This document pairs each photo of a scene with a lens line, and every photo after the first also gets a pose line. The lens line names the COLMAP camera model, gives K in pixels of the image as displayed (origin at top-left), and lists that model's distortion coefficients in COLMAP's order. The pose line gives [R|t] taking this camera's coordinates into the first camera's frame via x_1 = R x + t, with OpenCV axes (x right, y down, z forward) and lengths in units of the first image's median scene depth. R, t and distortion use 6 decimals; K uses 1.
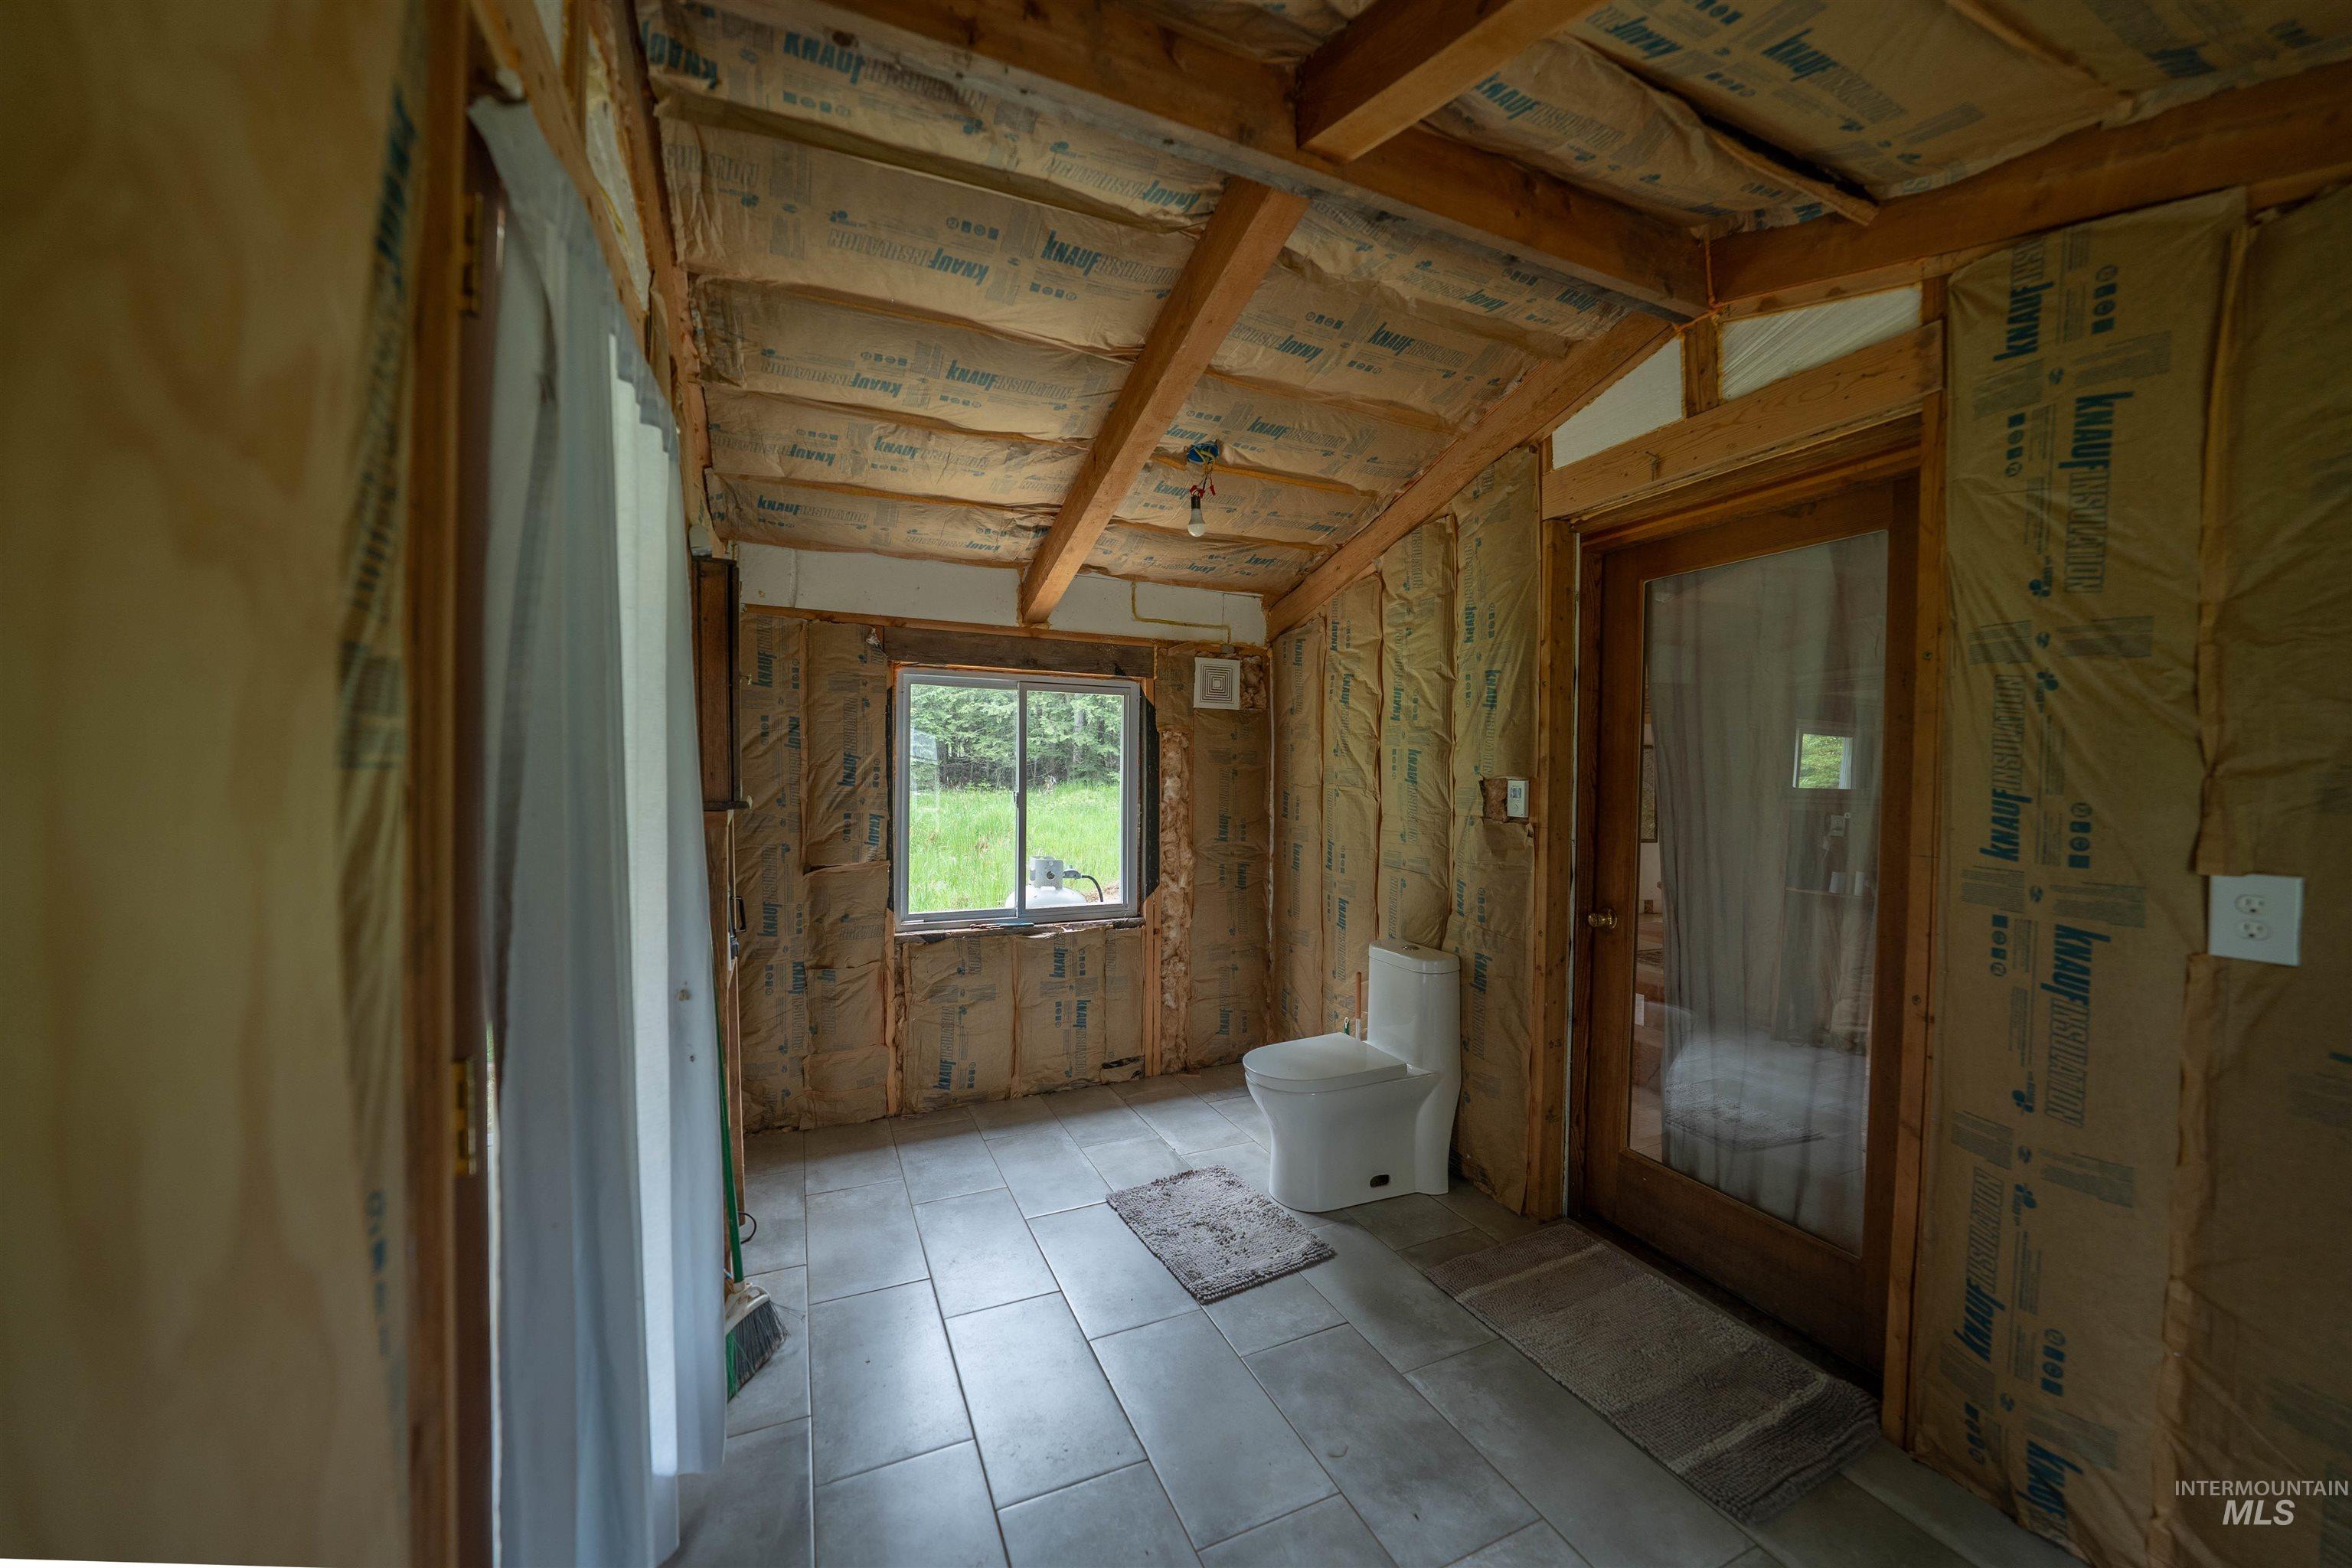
lens RADIAL K [[834.5, 0, 1205.8], [0, 834.5, 757.2], [0, 0, 1]] dist [-0.012822, 0.003235]
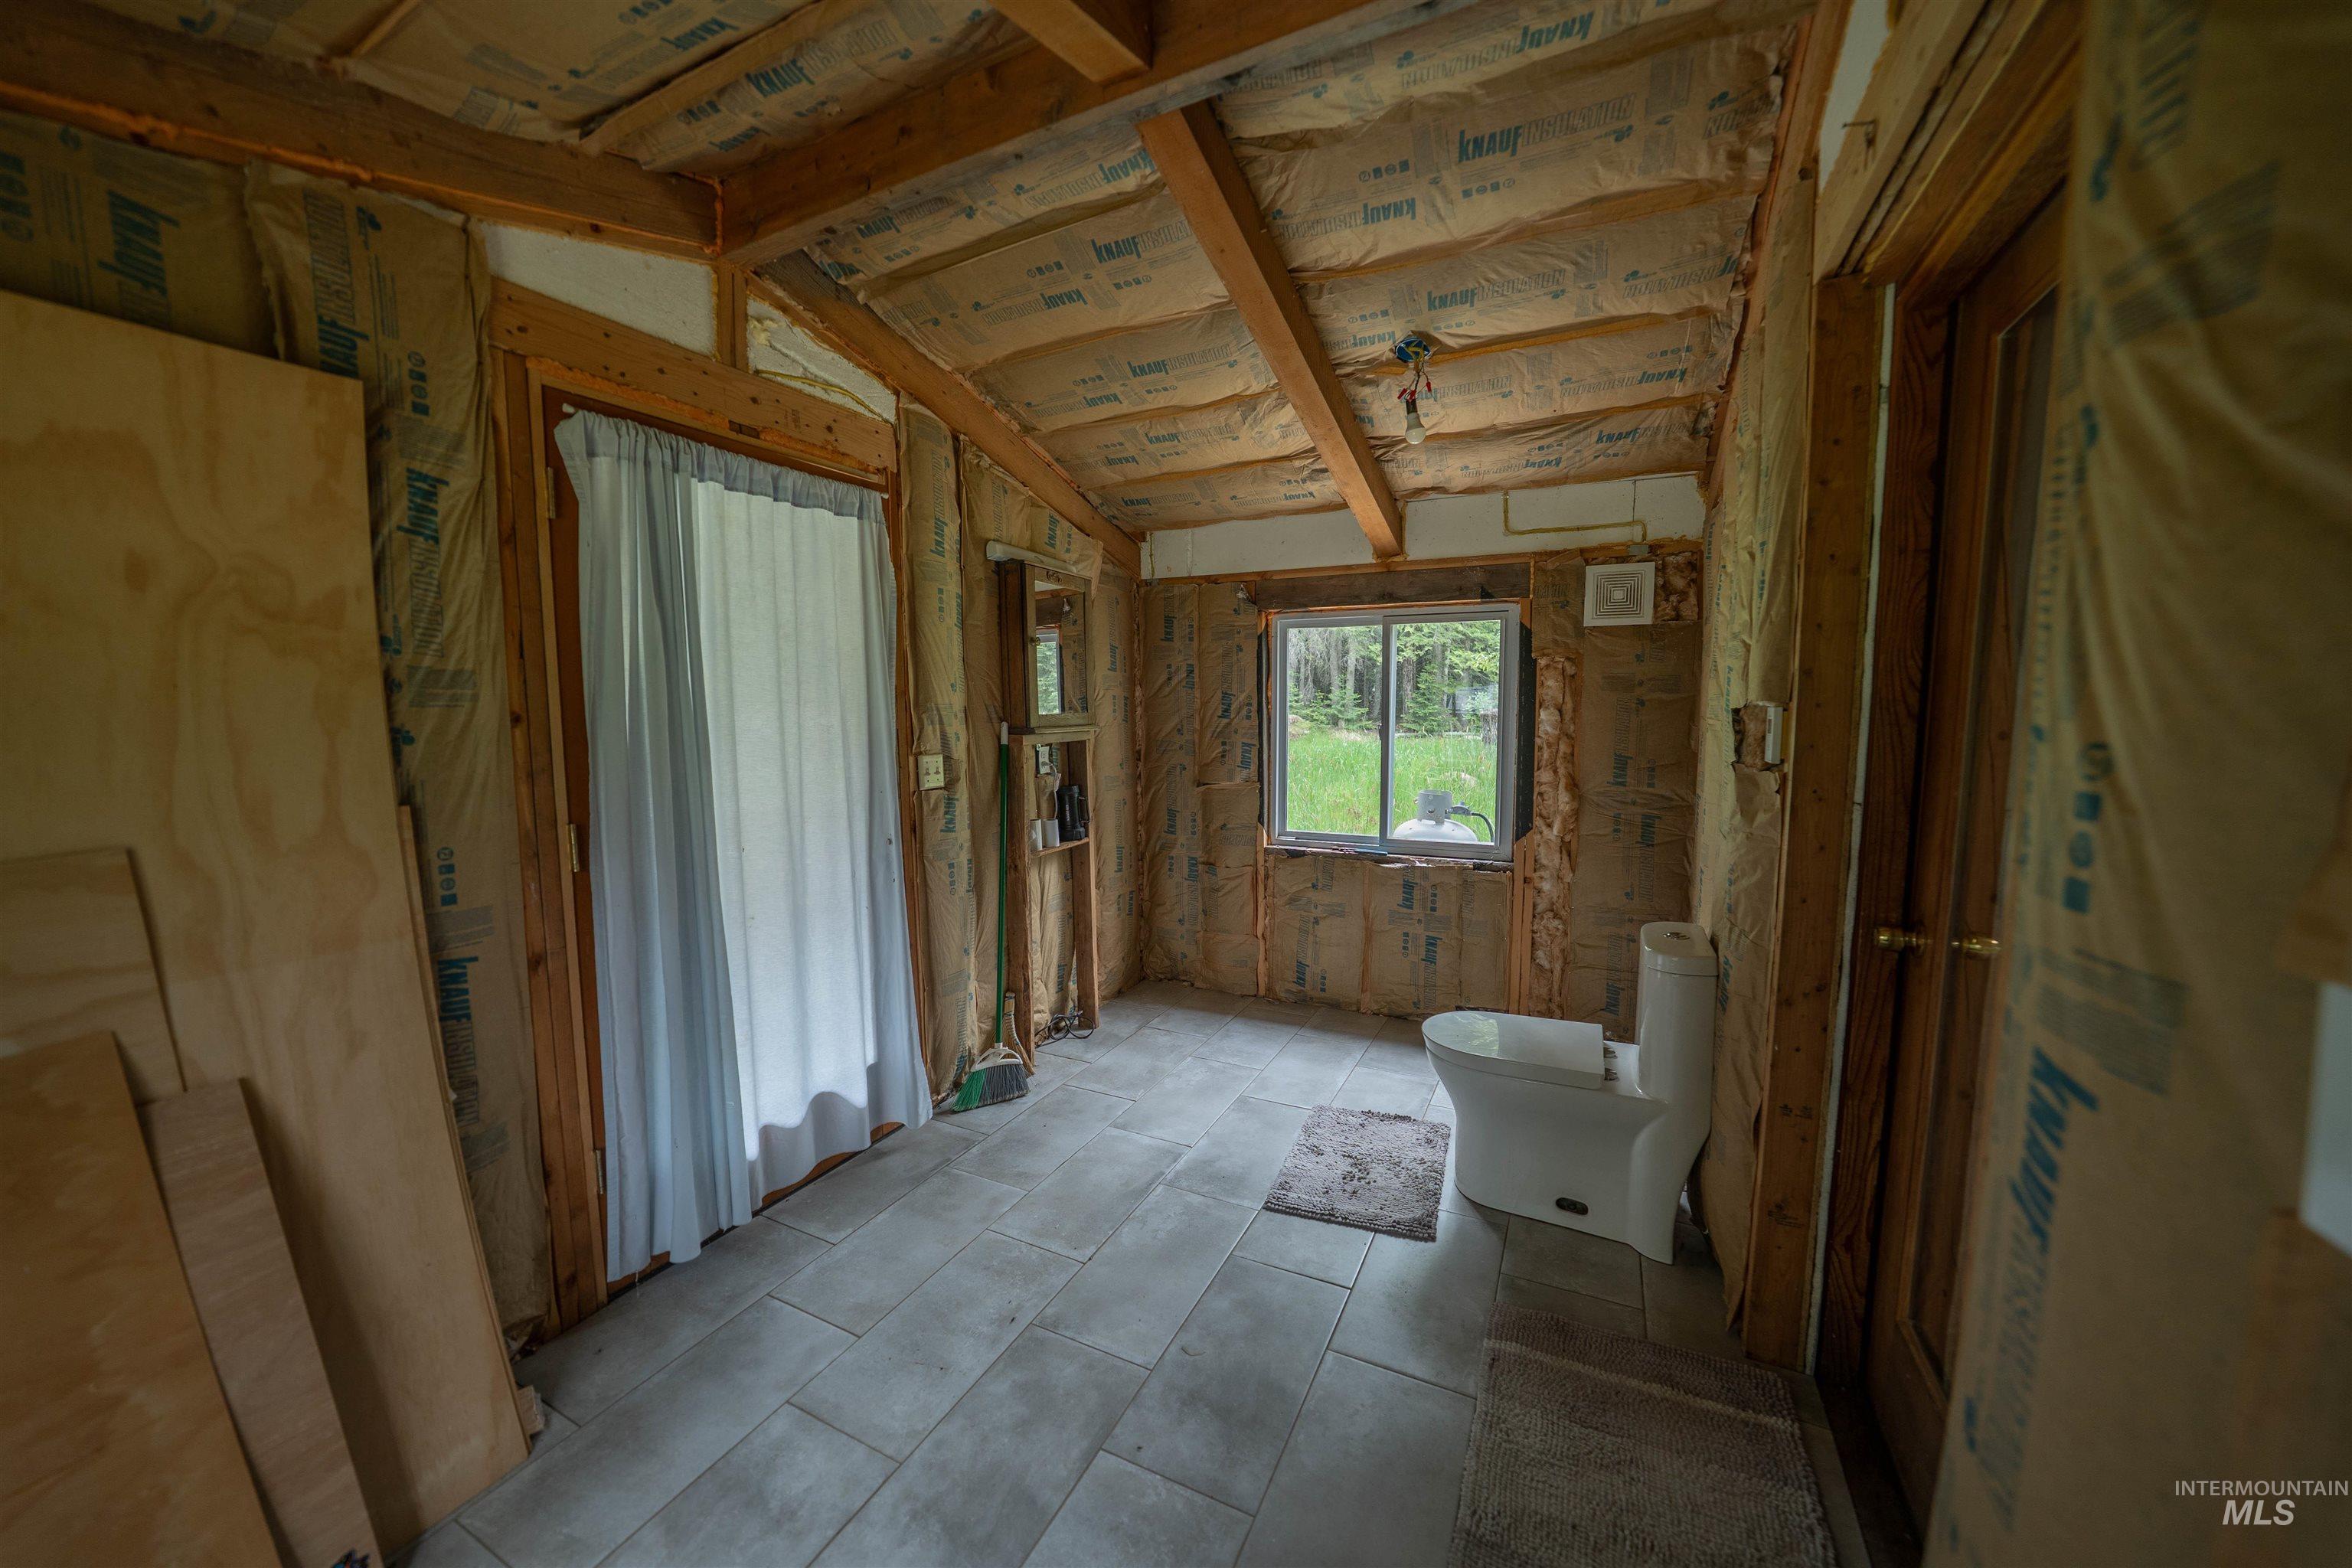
lens RADIAL K [[834.5, 0, 1205.8], [0, 834.5, 757.2], [0, 0, 1]] dist [-0.012822, 0.003235]
pose [[0.648622, 0.033877, -0.760357, 0.457775], [0.024120, 0.997592, 0.065022, 0.010013], [0.760729, -0.060514, 0.646243, 0.184425]]
